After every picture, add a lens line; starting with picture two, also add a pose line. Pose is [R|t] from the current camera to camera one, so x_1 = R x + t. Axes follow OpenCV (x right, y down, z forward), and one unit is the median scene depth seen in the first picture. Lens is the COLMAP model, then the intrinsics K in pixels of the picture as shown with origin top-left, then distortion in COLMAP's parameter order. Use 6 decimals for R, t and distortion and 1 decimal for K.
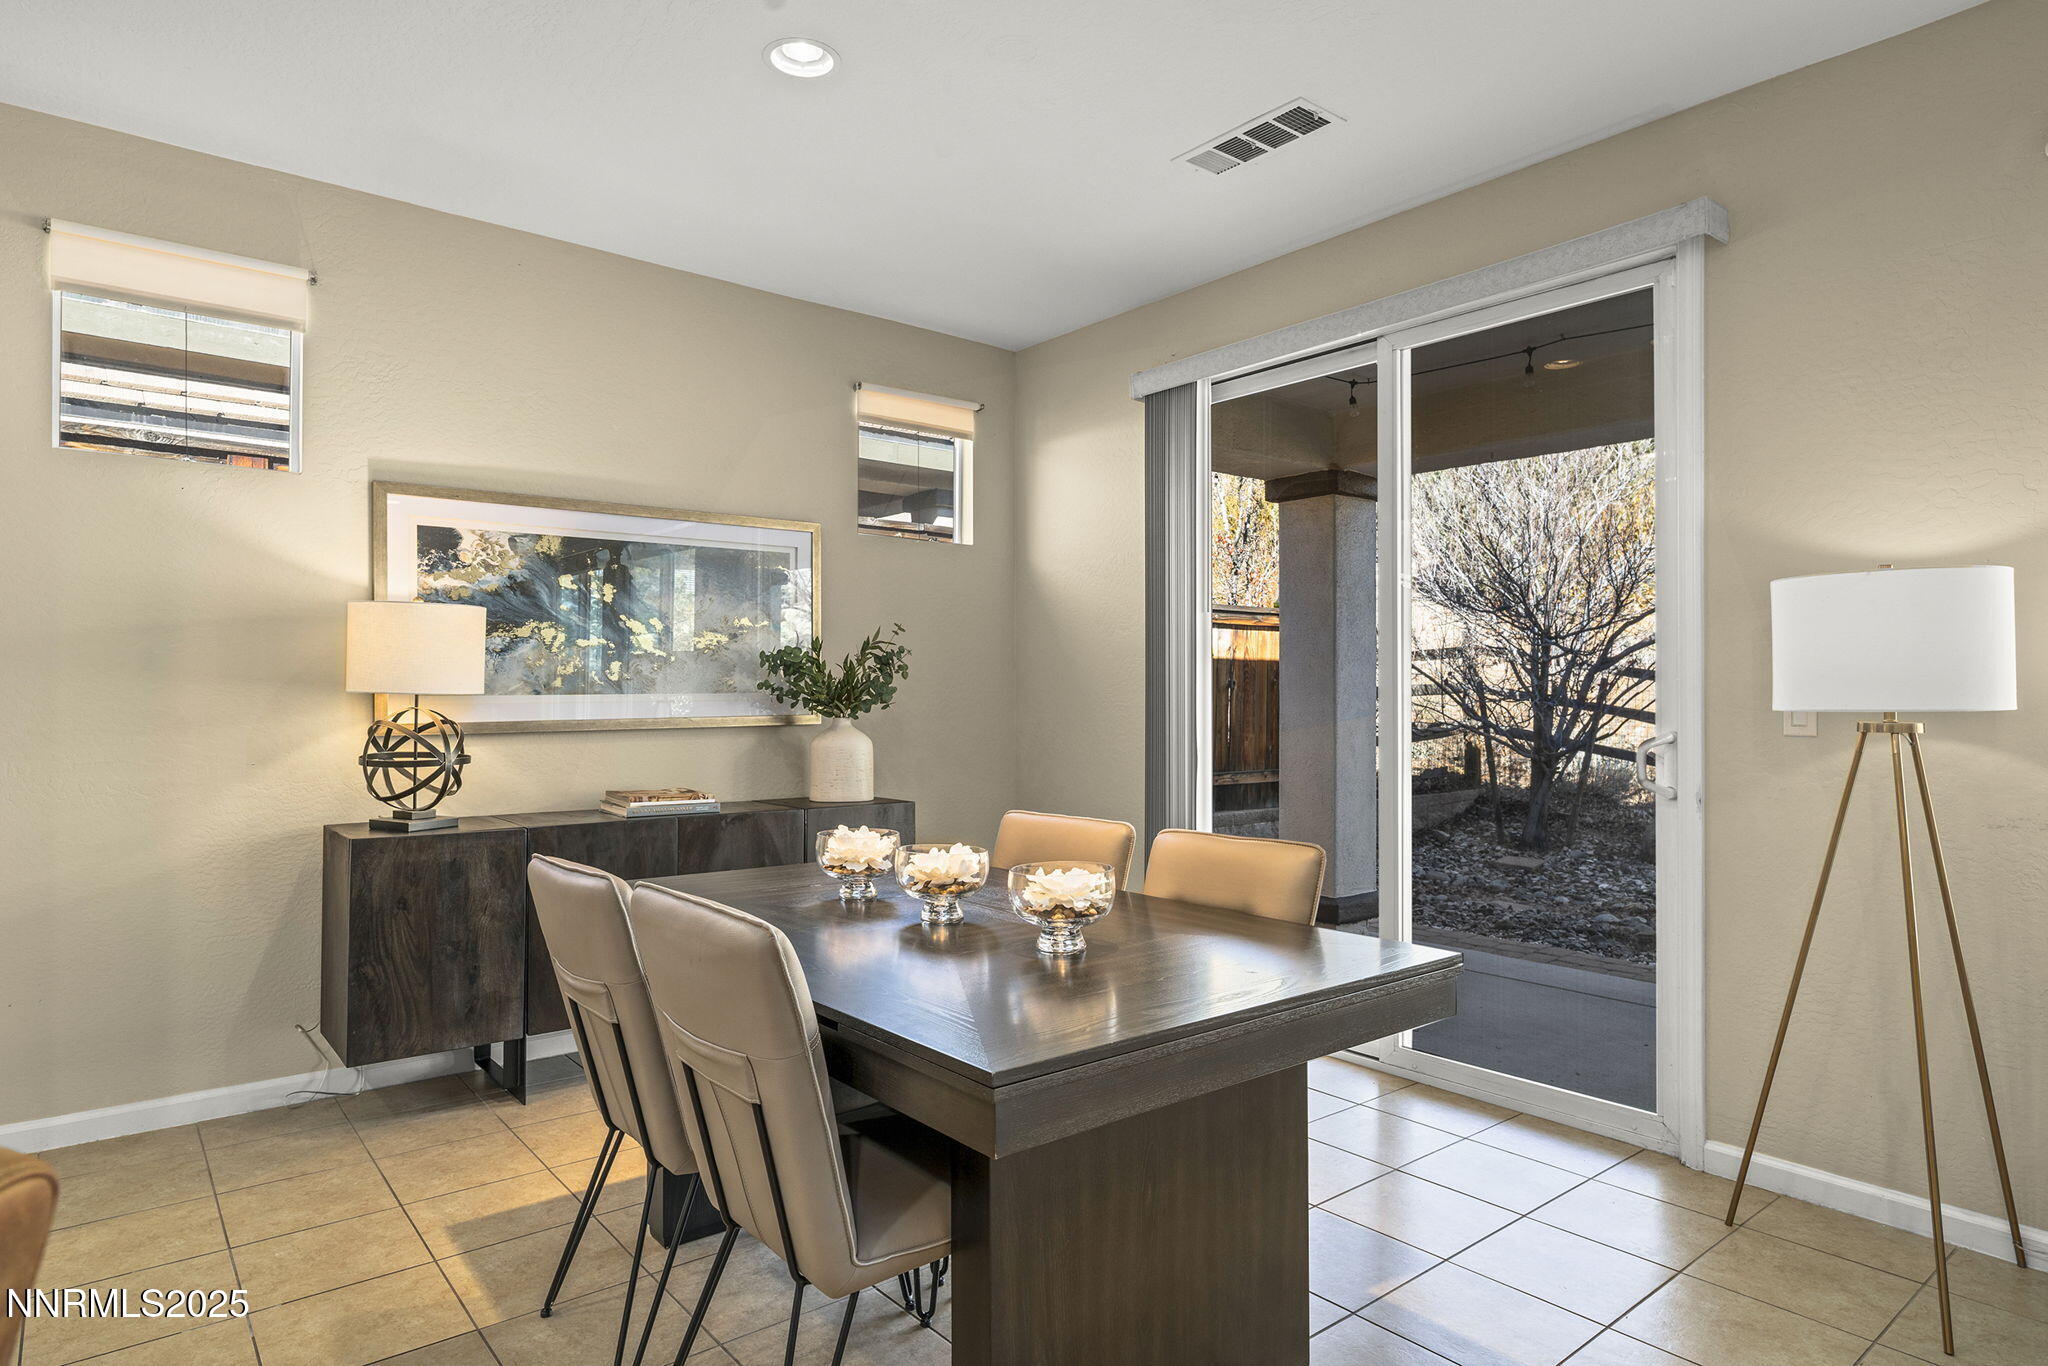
lens RADIAL K [[1151.6, 0, 1013.5], [0, 1151.6, 688.7], [0, 0, 1]] dist [-0.006109, 0.000774]
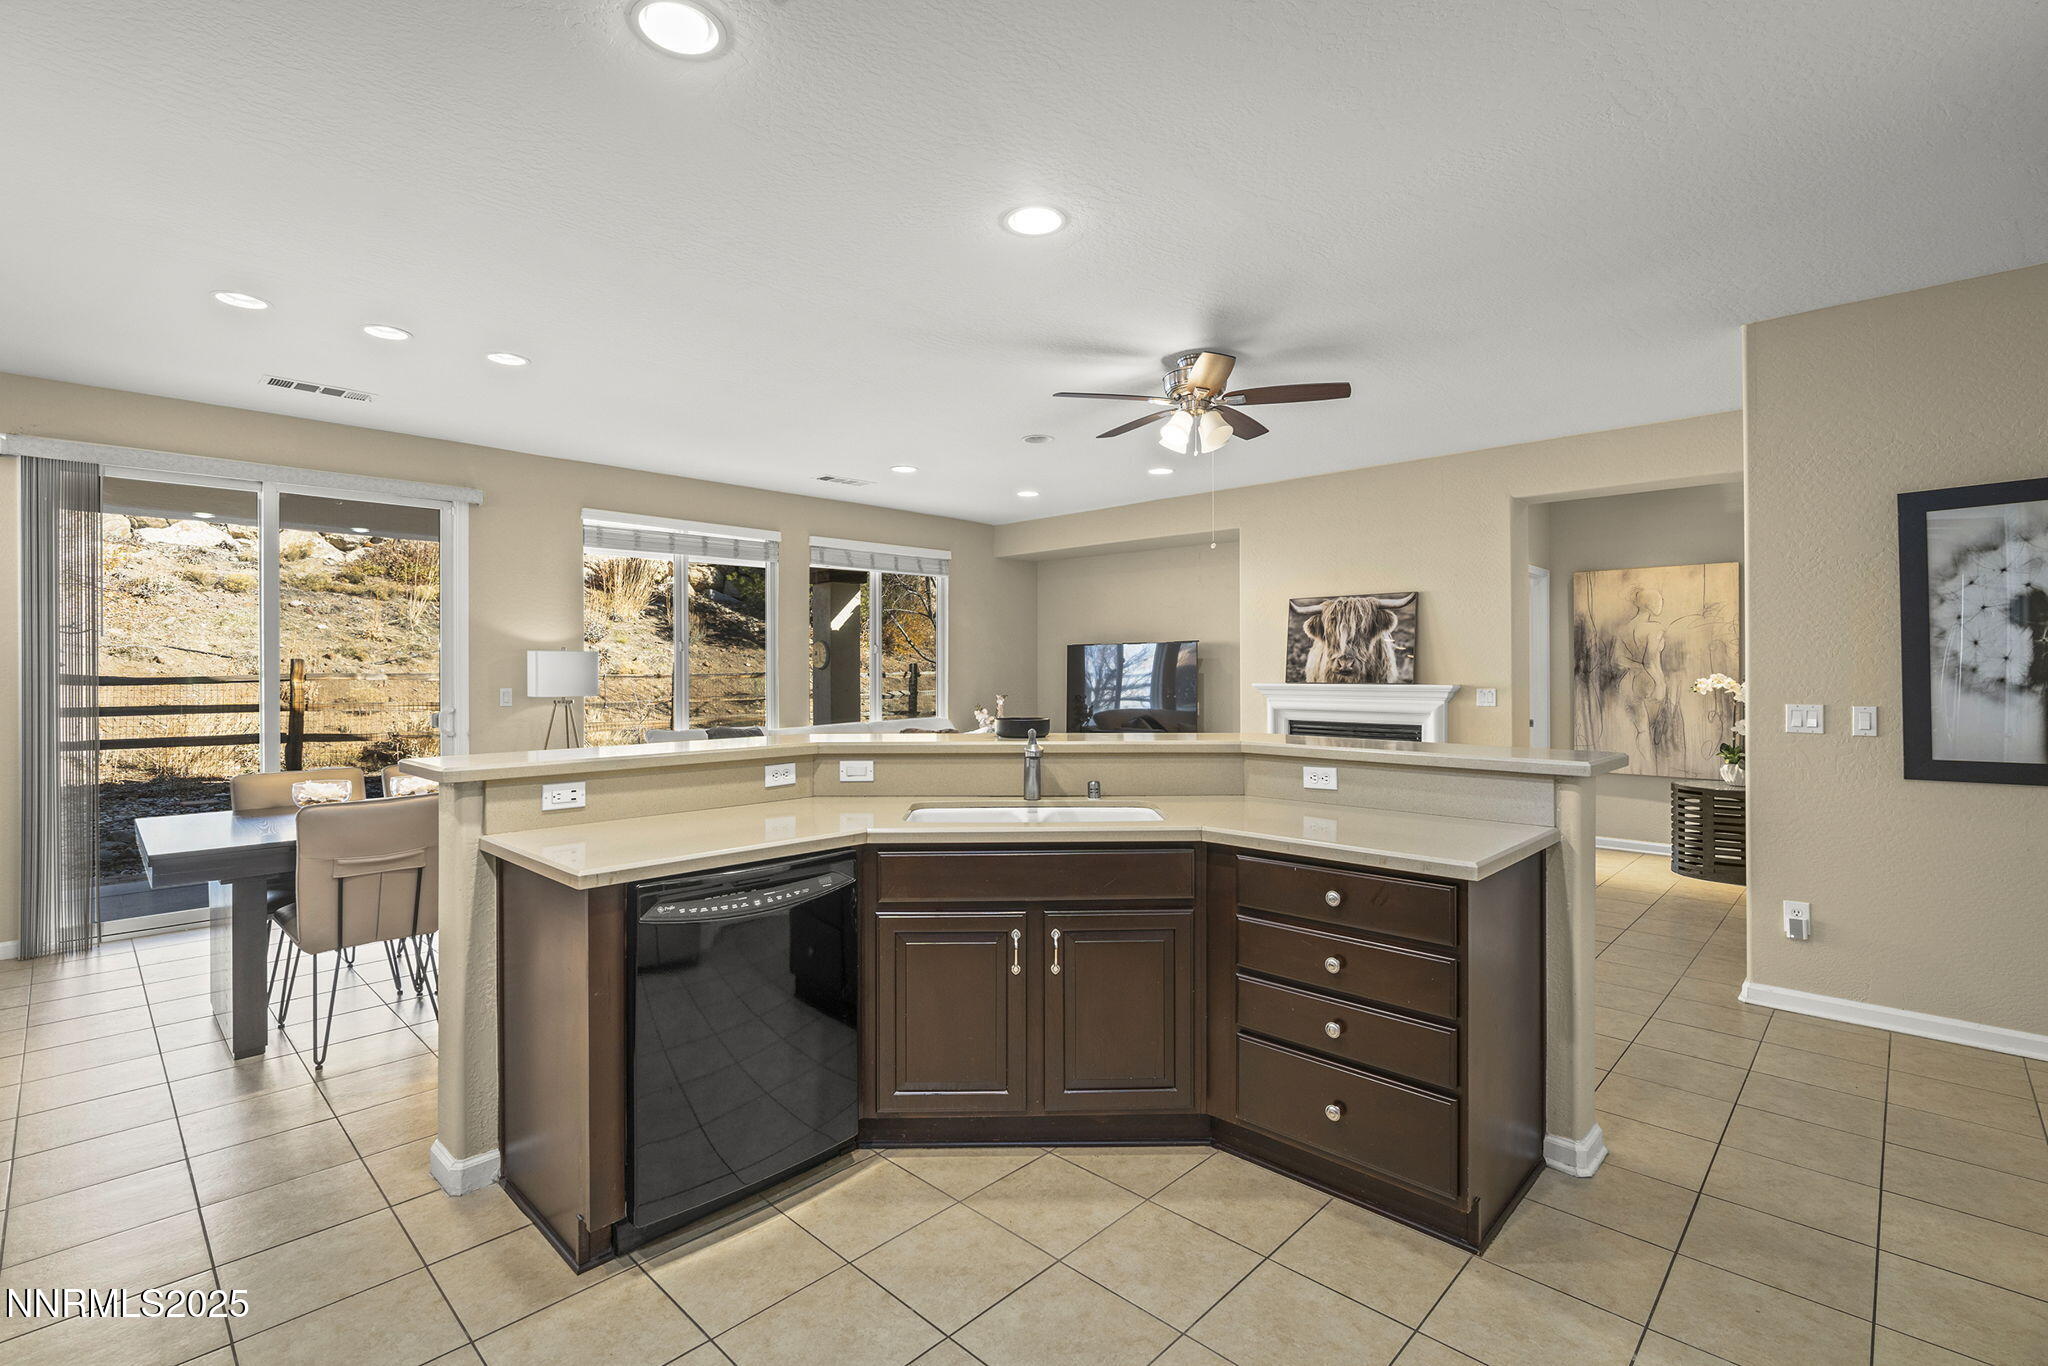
lens RADIAL K [[928.6, 0, 1015.8], [0, 928.6, 671.3], [0, 0, 1]] dist [-0.004555, -0.000115]
pose [[-0.126021, -0.003616, 0.992021, -1.078238], [-0.007284, 0.999970, 0.002720, -0.036579], [-0.992001, -0.006883, -0.126043, 0.079278]]
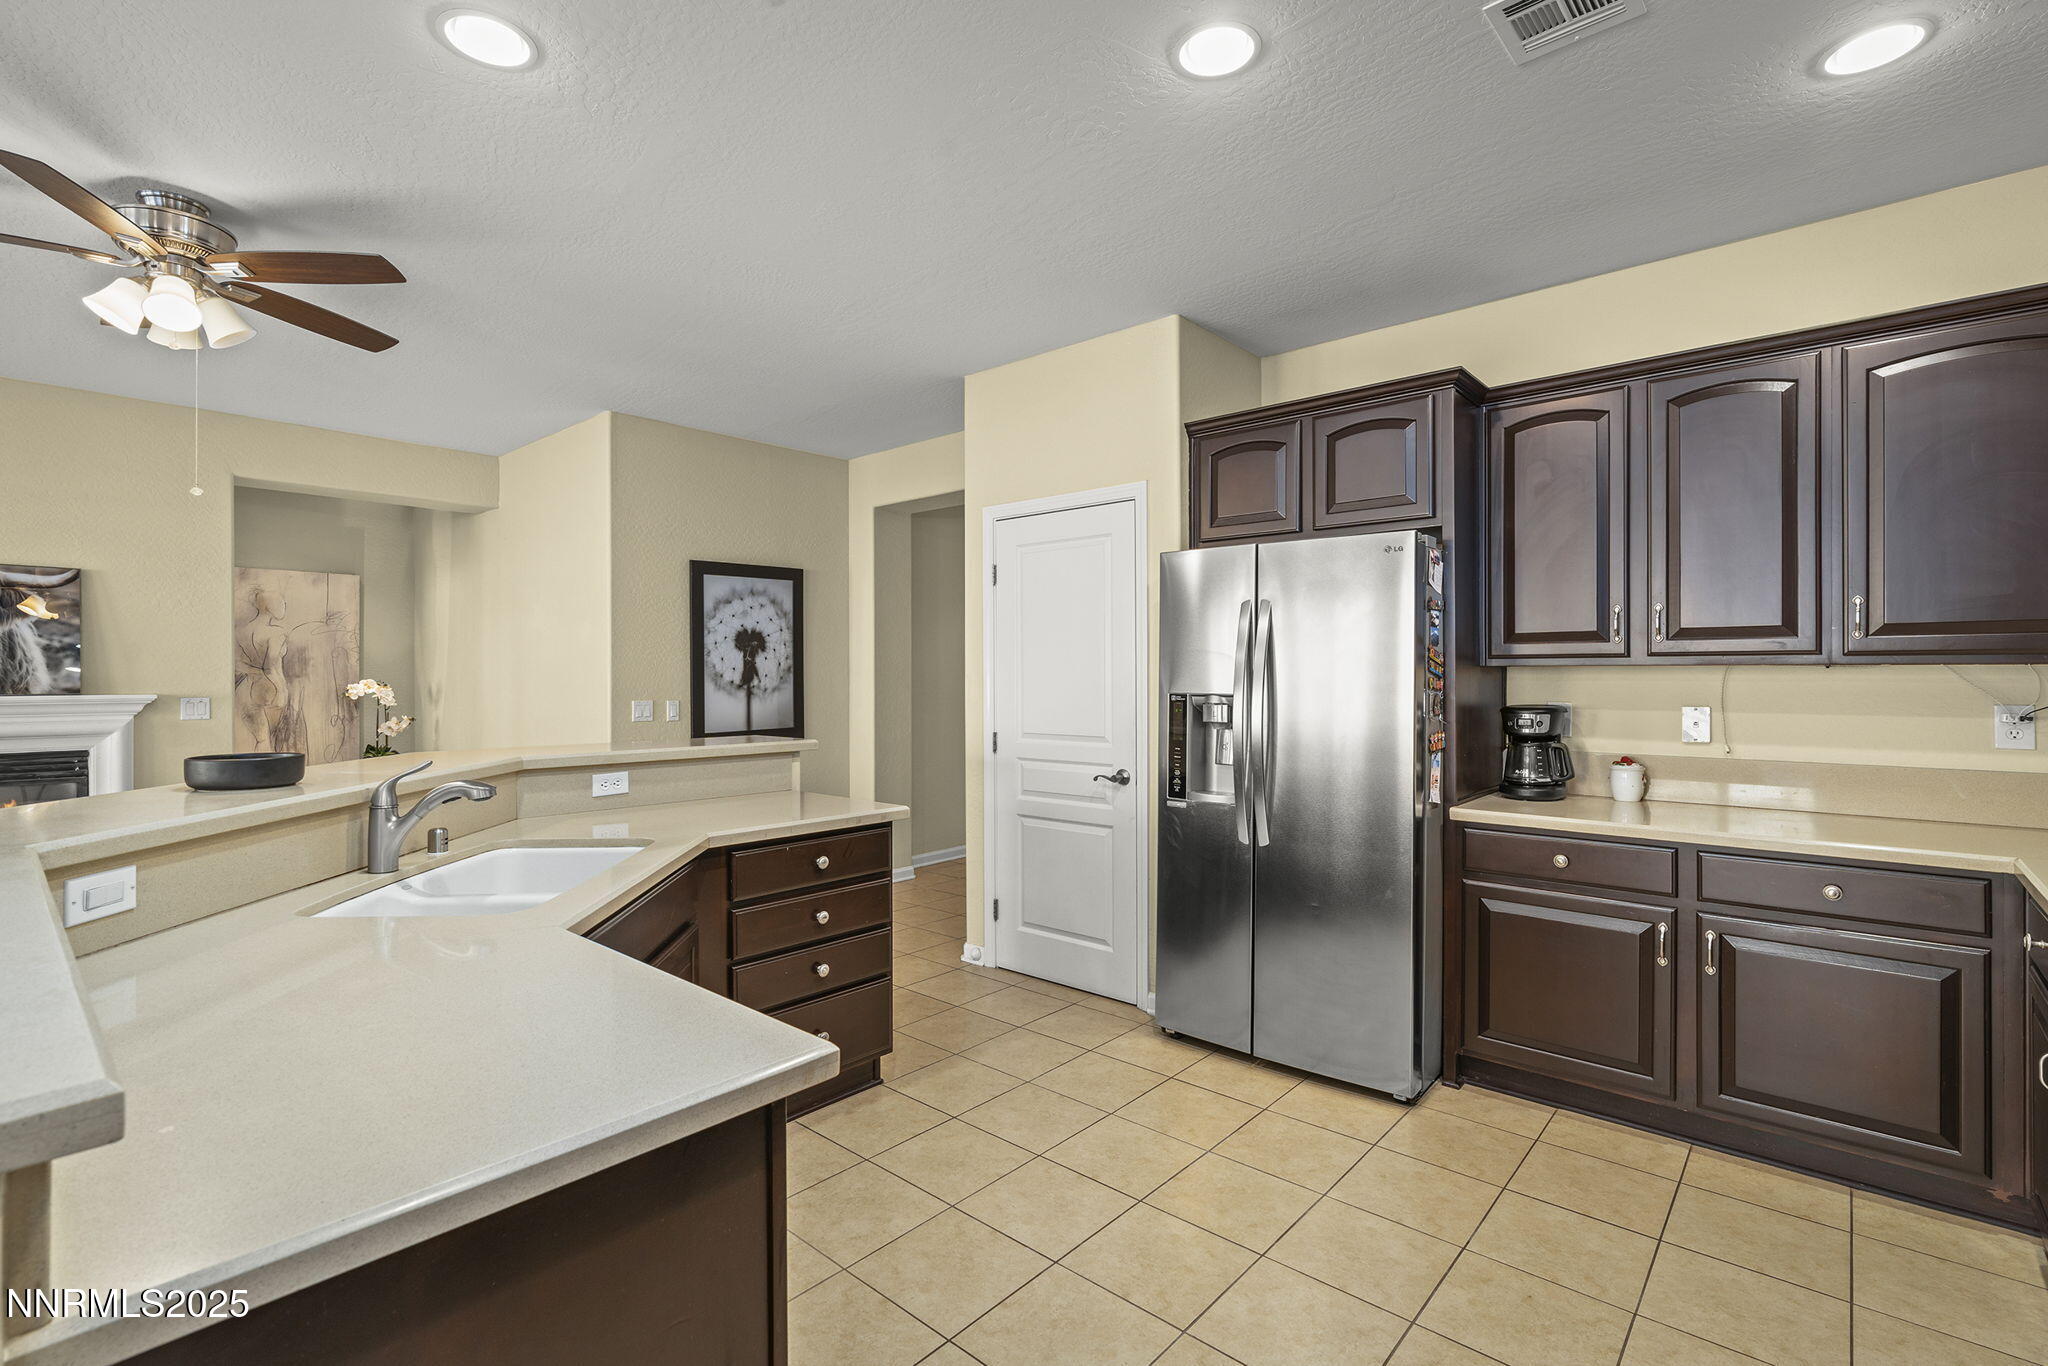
lens RADIAL K [[928.6, 0, 1007.8], [0, 928.6, 679.8], [0, 0, 1]] dist [-0.004555, -0.000115]
pose [[-0.988148, -0.002567, -0.153486, -0.575830], [-0.001865, 0.999987, -0.004712, -0.030620], [0.153496, -0.004370, -0.988140, 0.513495]]
